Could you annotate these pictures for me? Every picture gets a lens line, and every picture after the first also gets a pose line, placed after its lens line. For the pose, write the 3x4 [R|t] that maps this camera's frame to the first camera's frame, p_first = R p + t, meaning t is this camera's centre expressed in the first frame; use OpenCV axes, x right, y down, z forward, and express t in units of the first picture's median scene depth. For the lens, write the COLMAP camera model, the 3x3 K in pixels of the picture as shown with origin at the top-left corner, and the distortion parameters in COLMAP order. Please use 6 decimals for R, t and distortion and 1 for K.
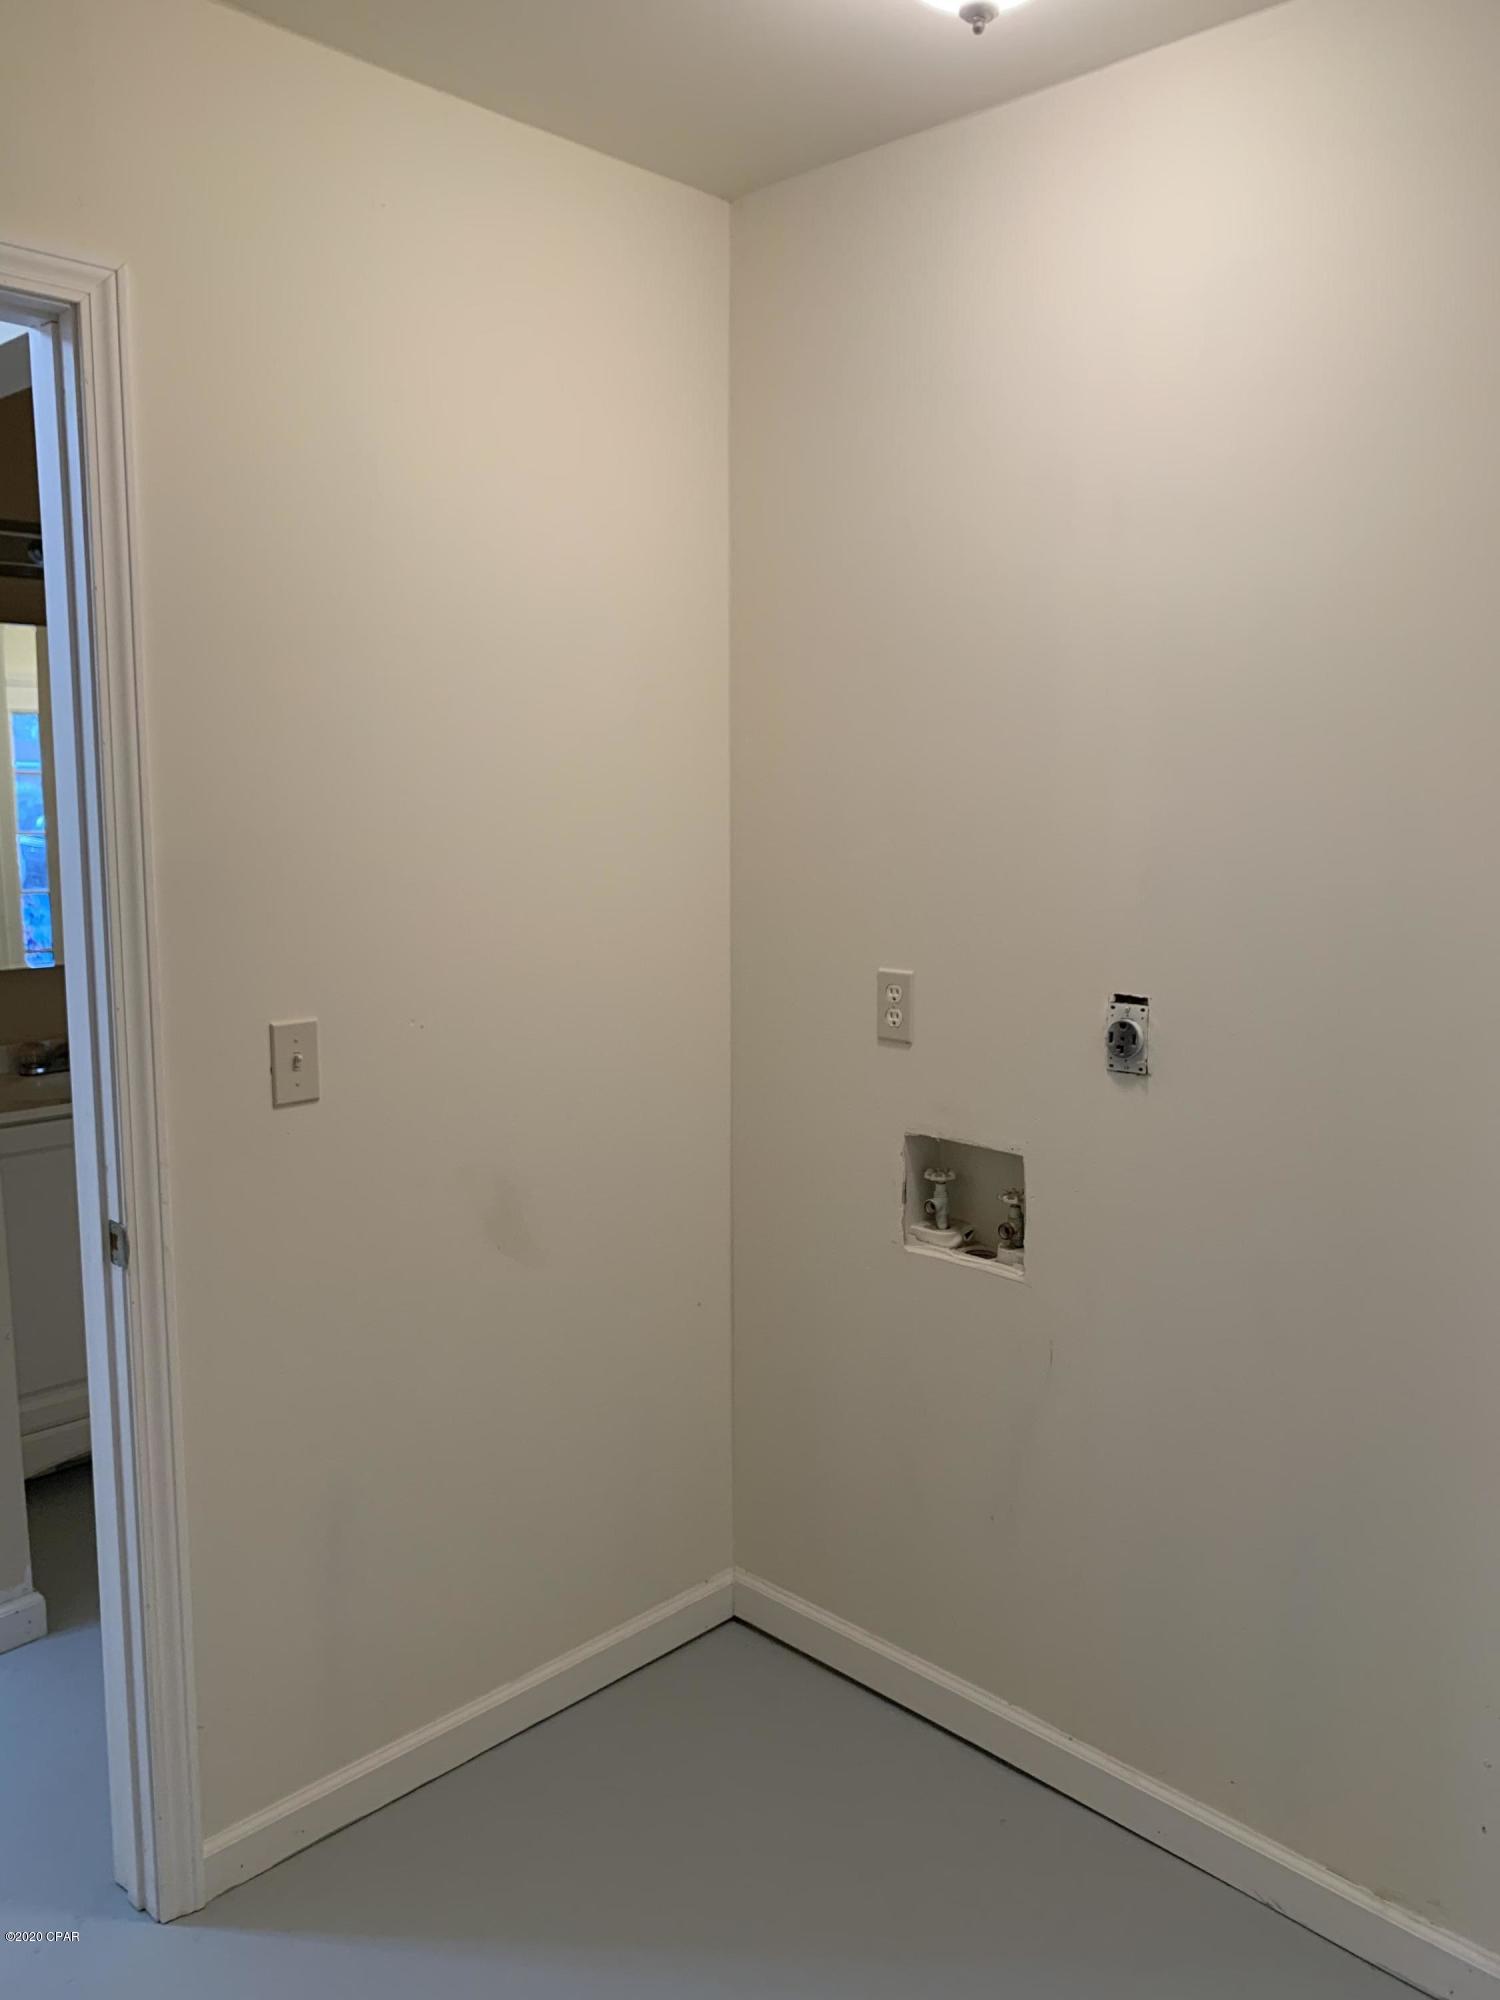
lens RADIAL K [[1537.8, 0, 739.6], [0, 1537.8, 1002.6], [0, 0, 1]] dist [0.044301, -0.060165]
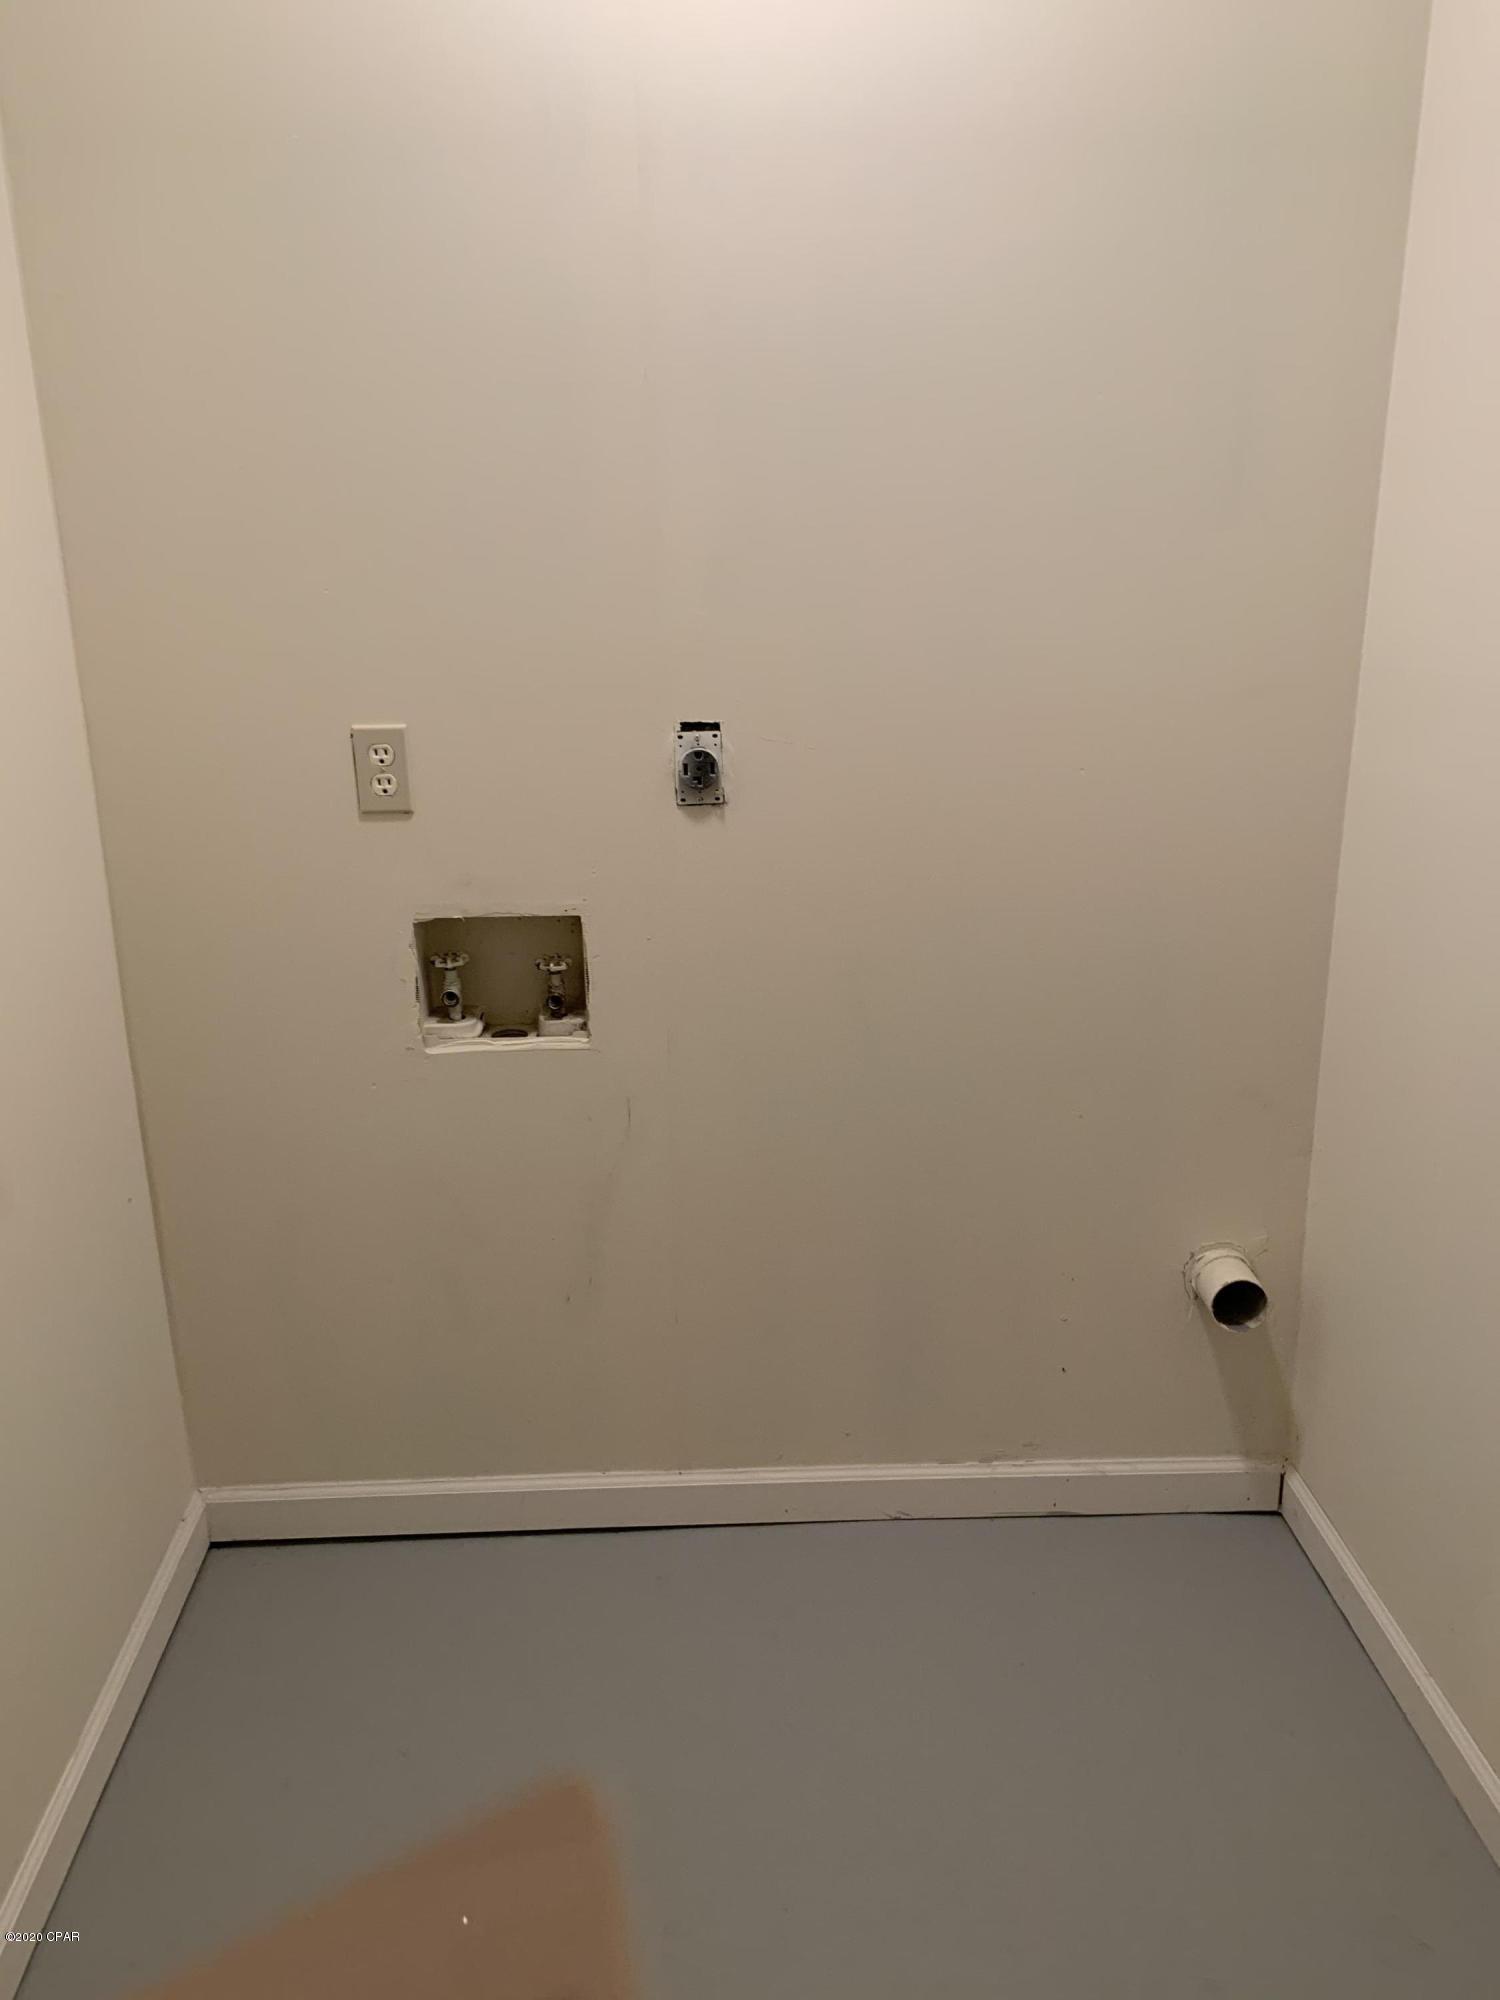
lens RADIAL K [[1537.8, 0, 747.3], [0, 1537.8, 987.5], [0, 0, 1]] dist [0.044301, -0.060165]
pose [[0.669647, -0.234792, 0.704589, -0.378274], [0.109784, 0.969584, 0.218758, -0.044305], [-0.734521, -0.069137, 0.675055, 0.299809]]
